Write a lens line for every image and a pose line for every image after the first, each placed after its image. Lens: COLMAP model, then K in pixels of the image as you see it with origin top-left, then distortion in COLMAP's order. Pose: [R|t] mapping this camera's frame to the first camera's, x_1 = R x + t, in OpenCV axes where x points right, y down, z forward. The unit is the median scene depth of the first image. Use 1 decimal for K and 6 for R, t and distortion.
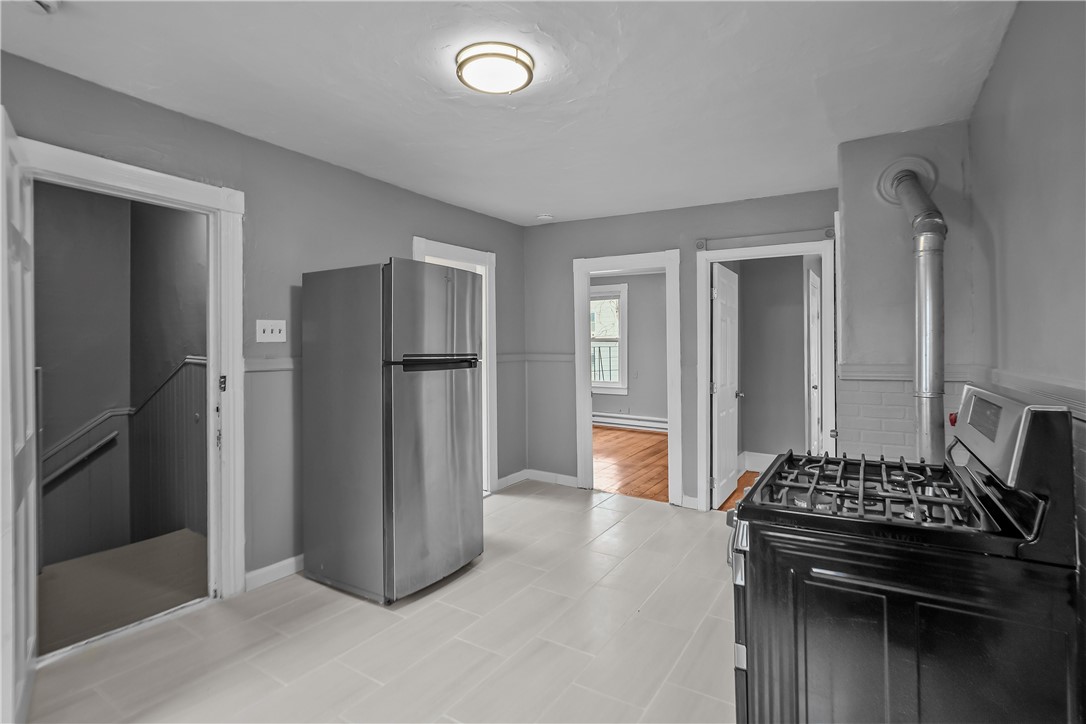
lens RADIAL K [[524.5, 0, 567.3], [0, 524.5, 345.2], [0, 0, 1]] dist [-0.003597, 0.001985]
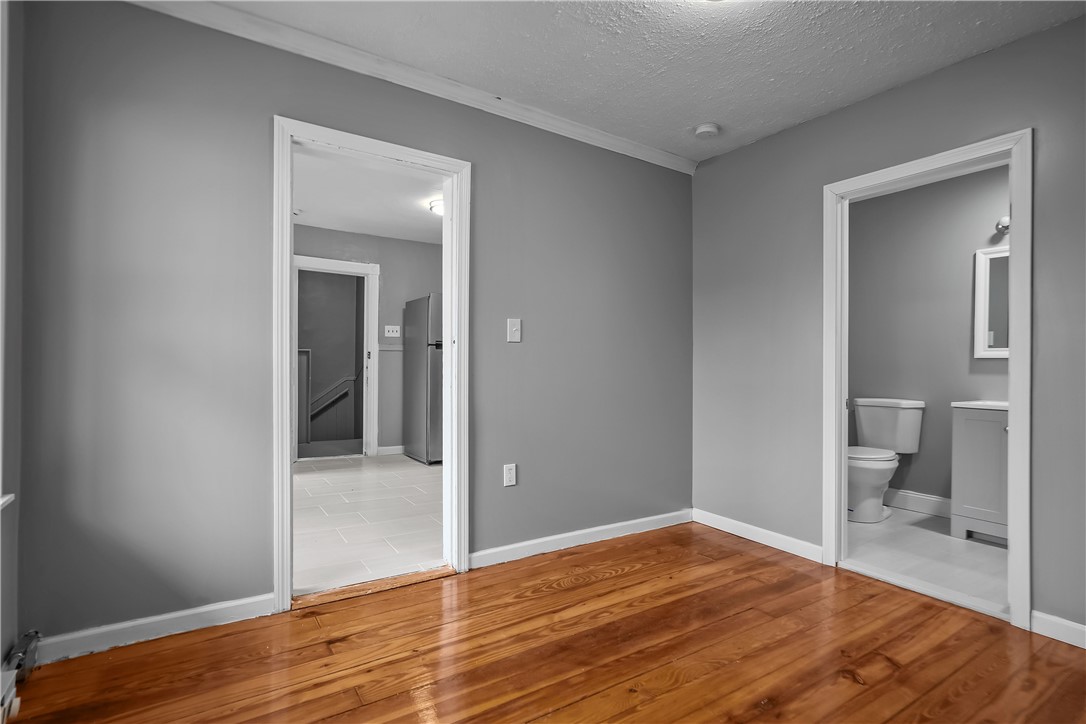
lens RADIAL K [[524.5, 0, 541.3], [0, 524.5, 363.7], [0, 0, 1]] dist [-0.003597, 0.001985]
pose [[0.898651, 0.011210, -0.438522, 0.831238], [-0.011400, 0.999933, 0.002200, 0.086454], [0.438517, 0.003022, 0.898718, -0.558907]]
